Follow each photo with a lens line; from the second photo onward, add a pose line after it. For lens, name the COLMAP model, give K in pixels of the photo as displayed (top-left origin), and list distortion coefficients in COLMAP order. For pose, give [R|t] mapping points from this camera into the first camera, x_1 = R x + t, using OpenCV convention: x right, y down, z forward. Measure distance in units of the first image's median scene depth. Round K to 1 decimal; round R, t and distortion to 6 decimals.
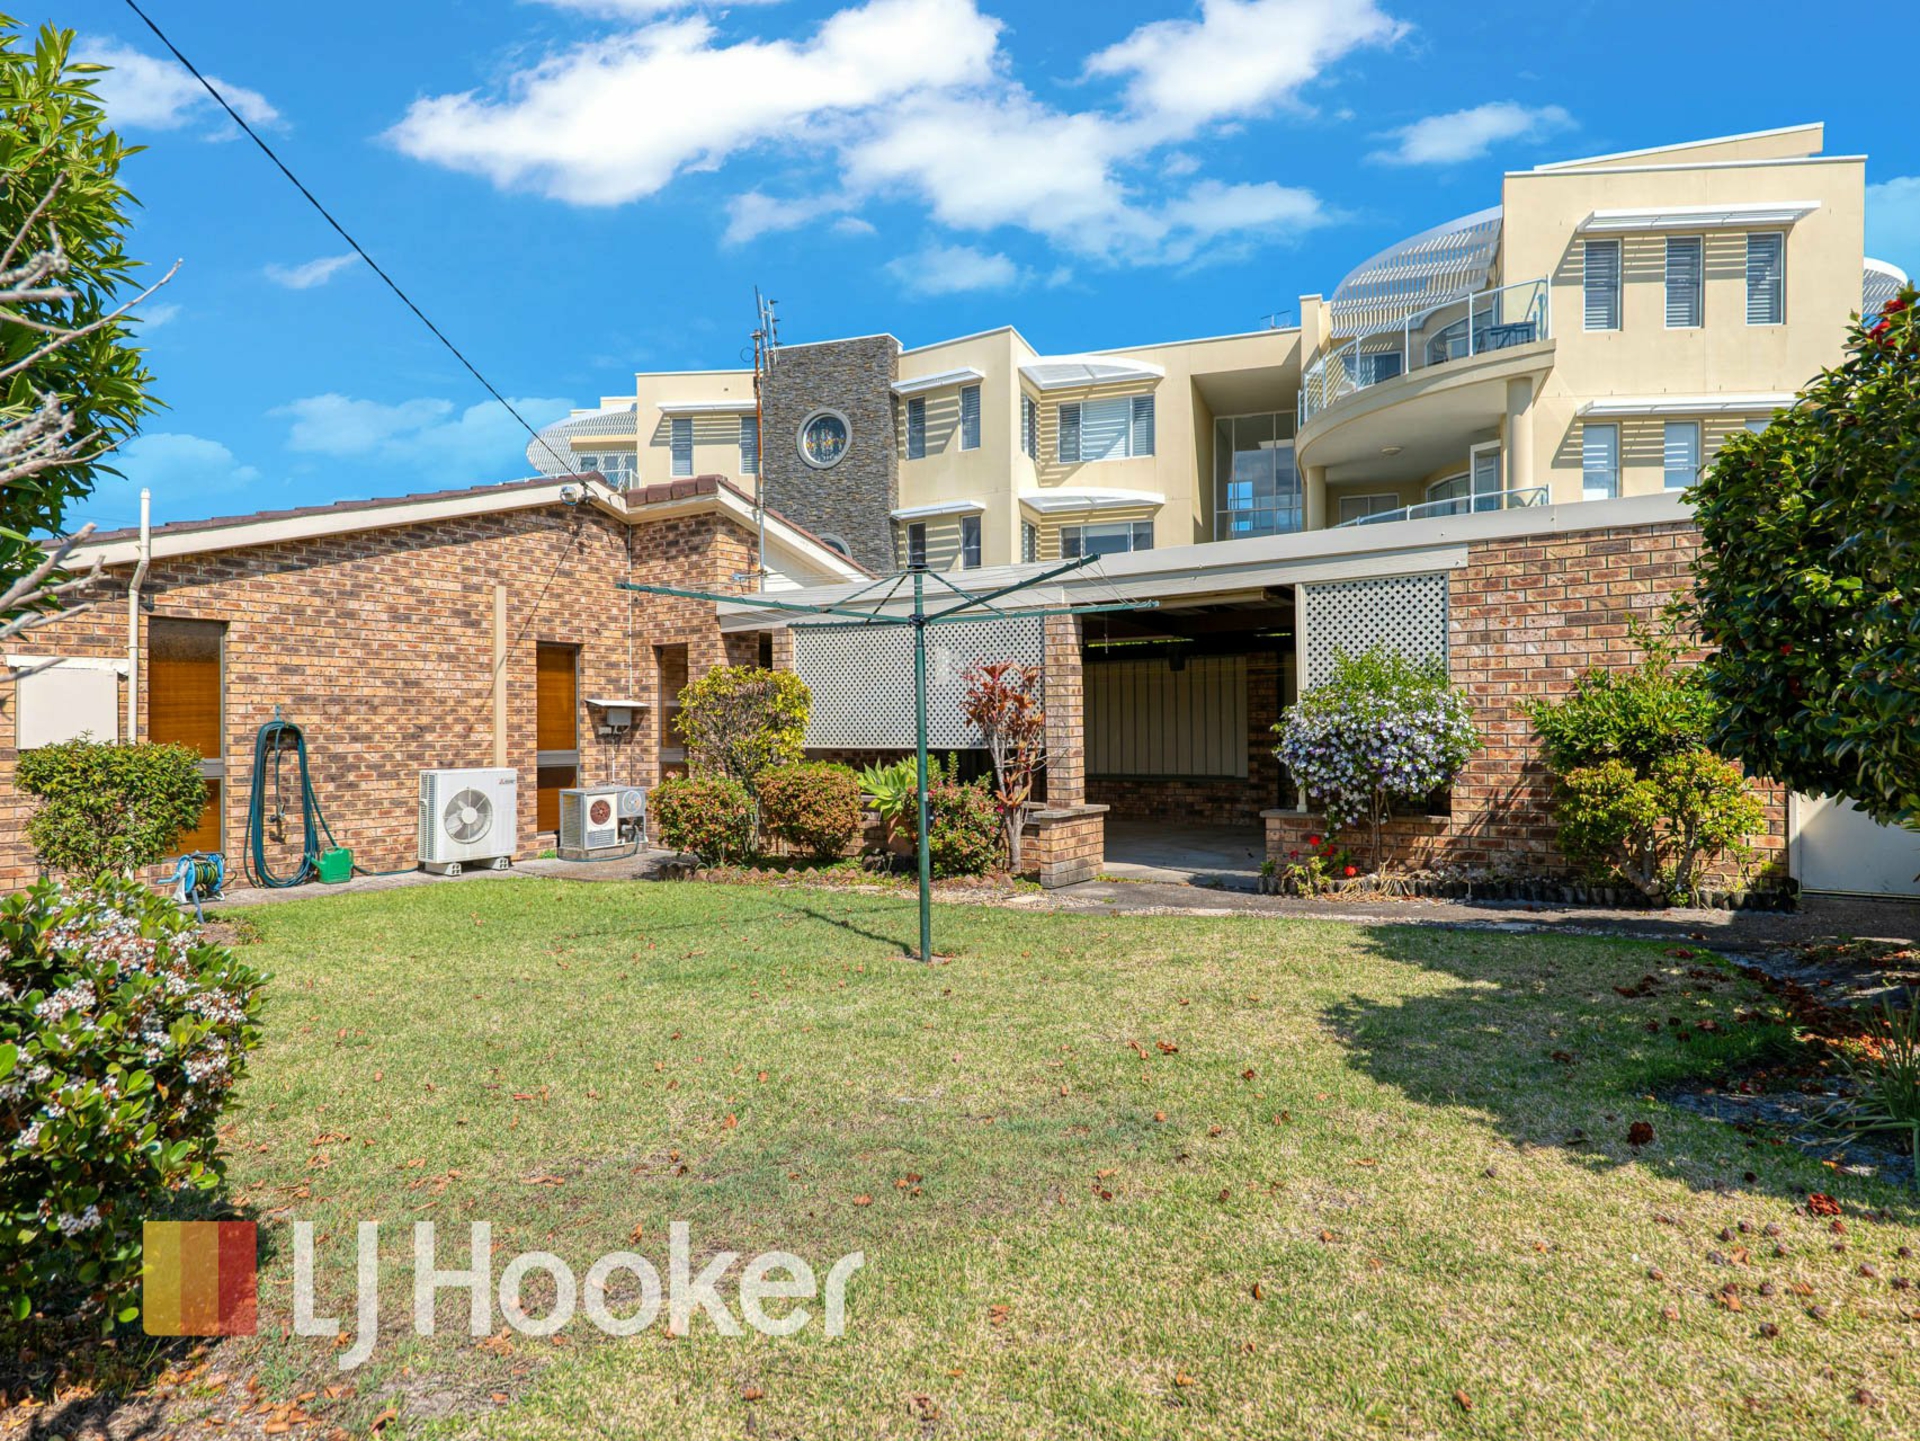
lens RADIAL K [[1140.2, 0, 948.7], [0, 1140.2, 706.5], [0, 0, 1]] dist [-0.004001, -0.000303]
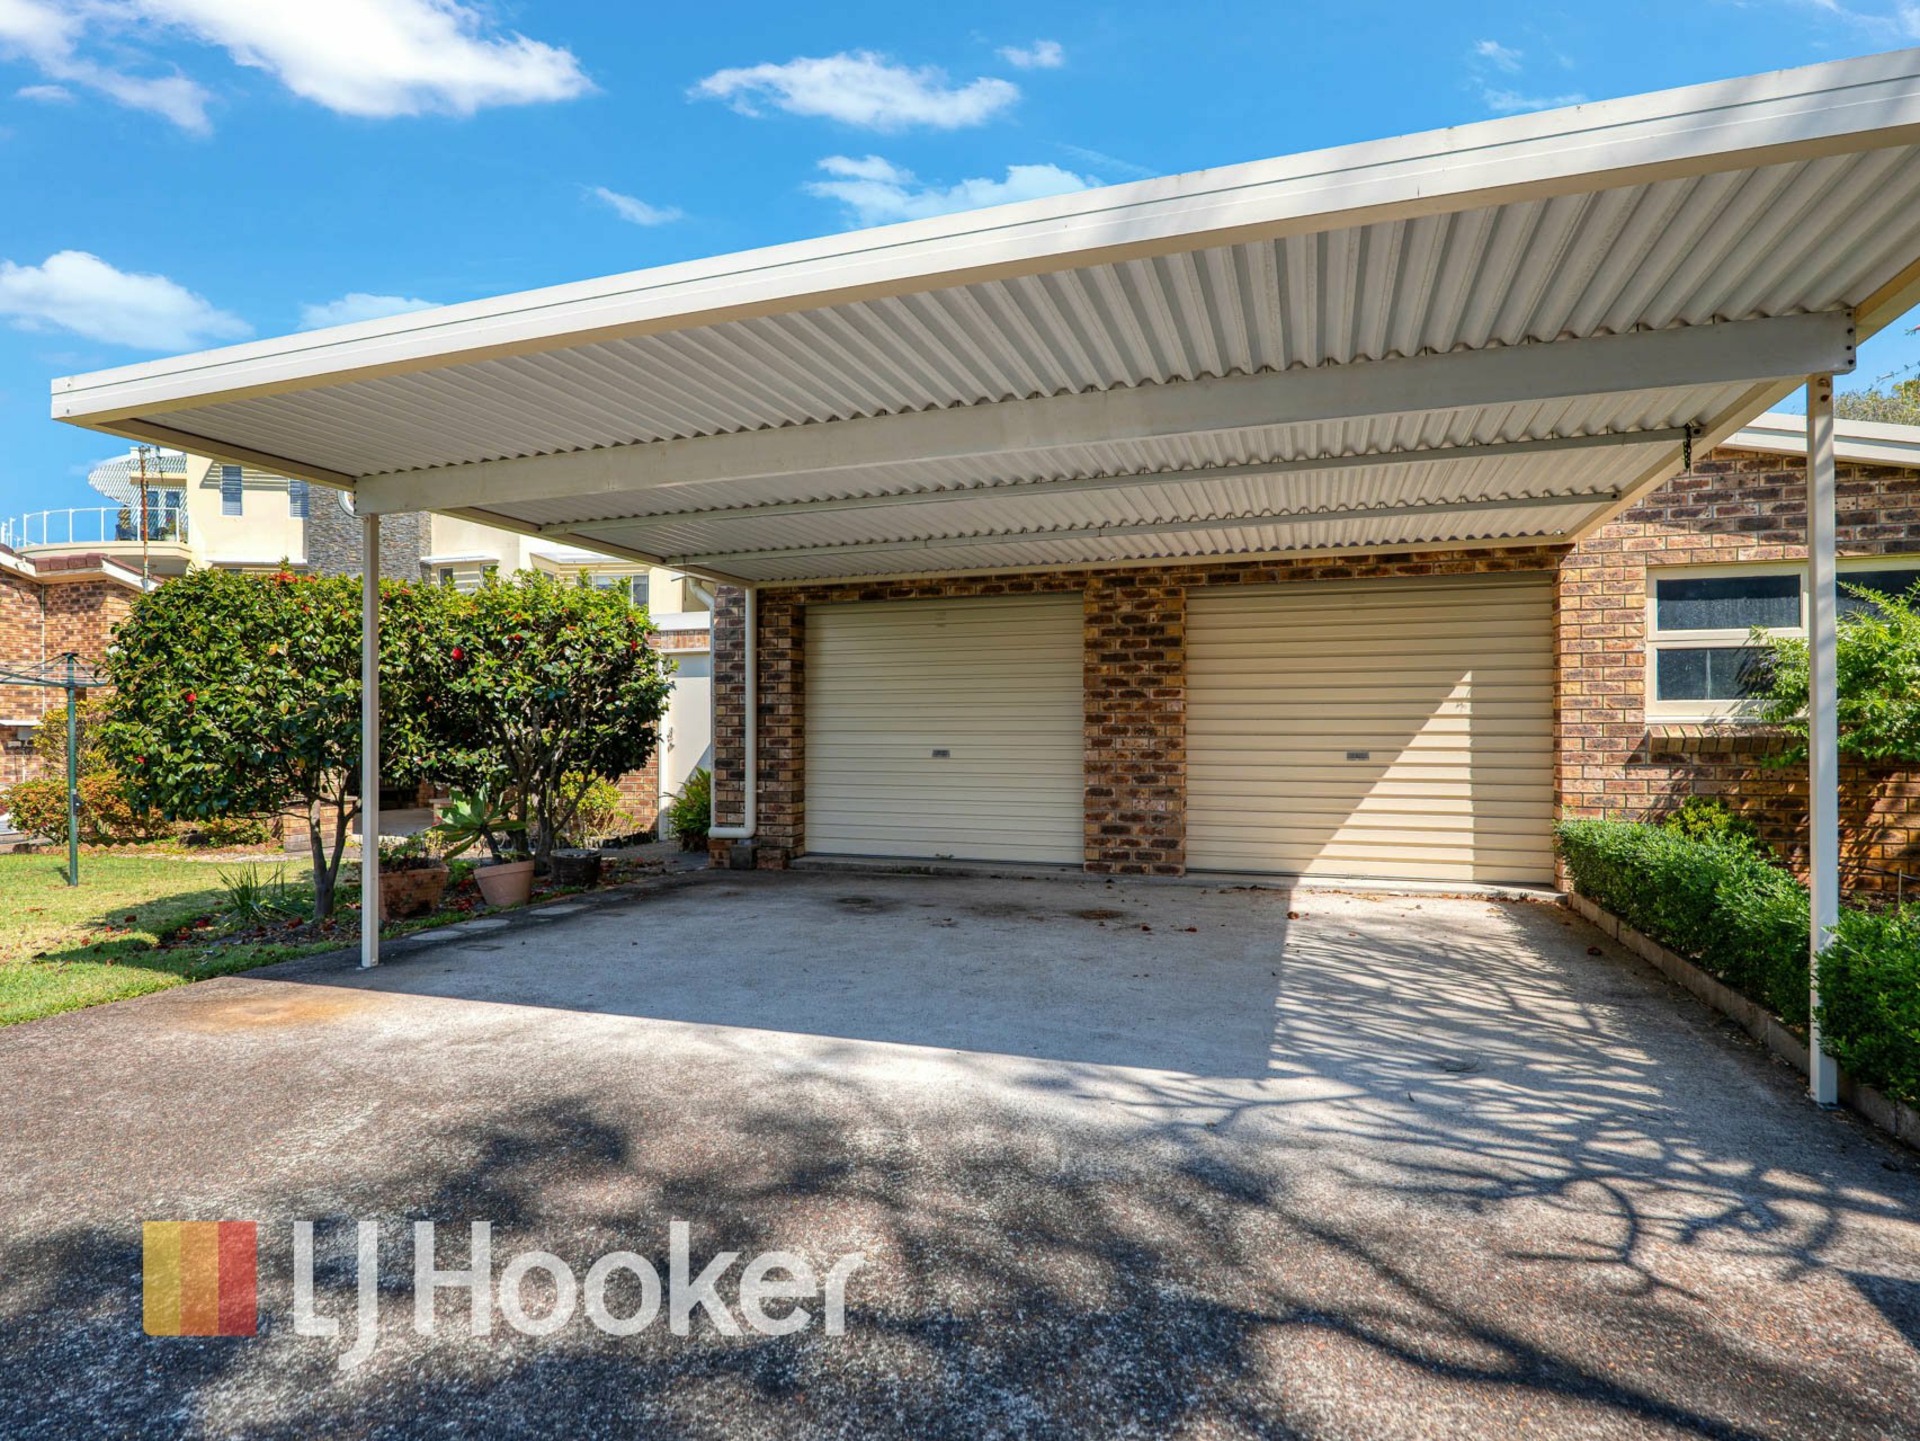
lens RADIAL K [[1014.0, 0, 958.9], [0, 1014.0, 722.7], [0, 0, 1]] dist [-0.012203, -0.000763]
pose [[0.961594, 0.006285, 0.274405, 0.410447], [-0.009723, 0.999890, 0.011173, -0.025793], [-0.274304, -0.013412, 0.961549, -0.381782]]
